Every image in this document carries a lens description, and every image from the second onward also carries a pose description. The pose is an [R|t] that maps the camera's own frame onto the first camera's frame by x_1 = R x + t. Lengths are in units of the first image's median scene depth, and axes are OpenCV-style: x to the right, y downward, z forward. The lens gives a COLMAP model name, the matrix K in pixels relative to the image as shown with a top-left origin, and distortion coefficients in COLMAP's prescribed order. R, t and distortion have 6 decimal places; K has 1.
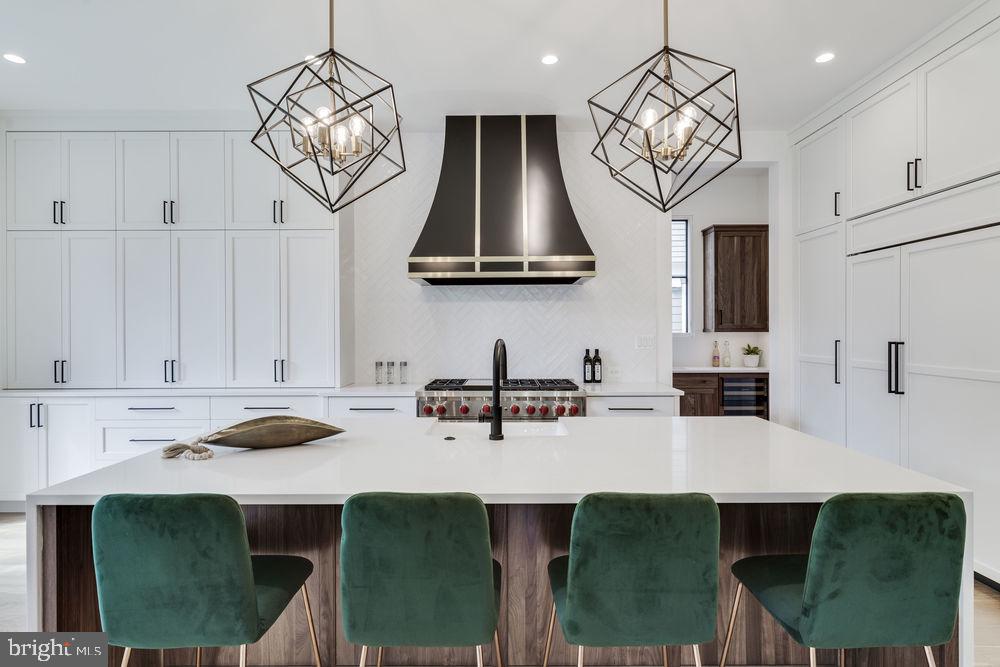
lens RADIAL K [[522.4, 0, 497.5], [0, 522.4, 331.4], [0, 0, 1]] dist [-0.000235, 0.000422]
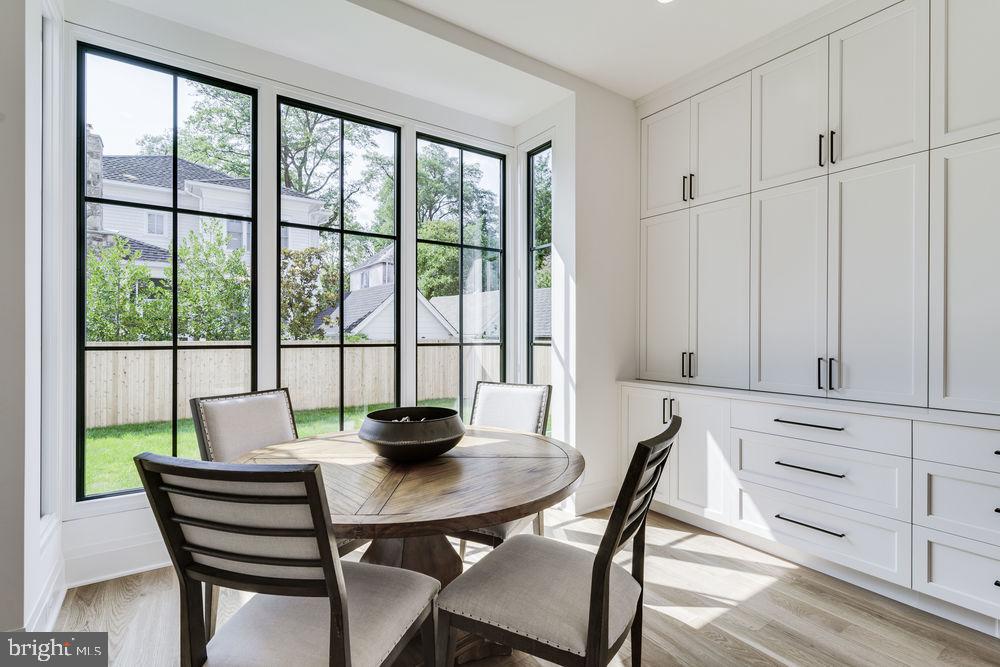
lens RADIAL K [[482.8, 0, 501.7], [0, 482.8, 331.5], [0, 0, 1]] dist [0.004214, -0.000068]
pose [[0.572848, 0.002660, -0.819657, -0.341080], [-0.005189, 0.999986, -0.000381, 0.021638], [0.819645, 0.004471, 0.572854, 0.262351]]
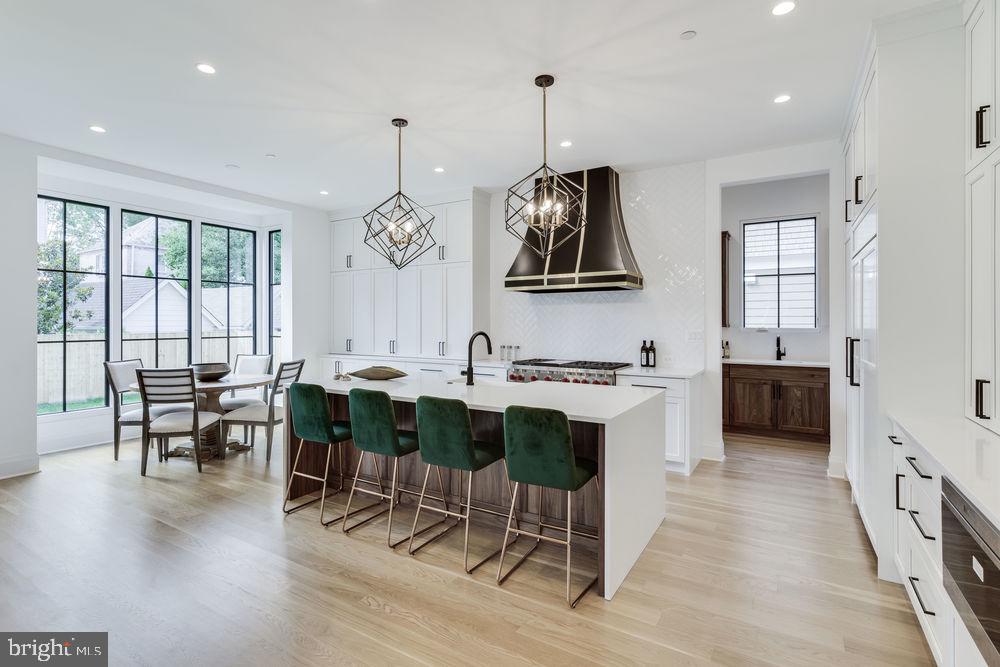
lens RADIAL K [[482.8, 0, 479.1], [0, 482.8, 316.5], [0, 0, 1]] dist [0.004214, -0.000068]
pose [[0.846930, -0.002012, -0.531701, 0.490095], [-0.004953, 0.999920, -0.011674, -0.009250], [0.531682, 0.012520, 0.846852, -0.231062]]
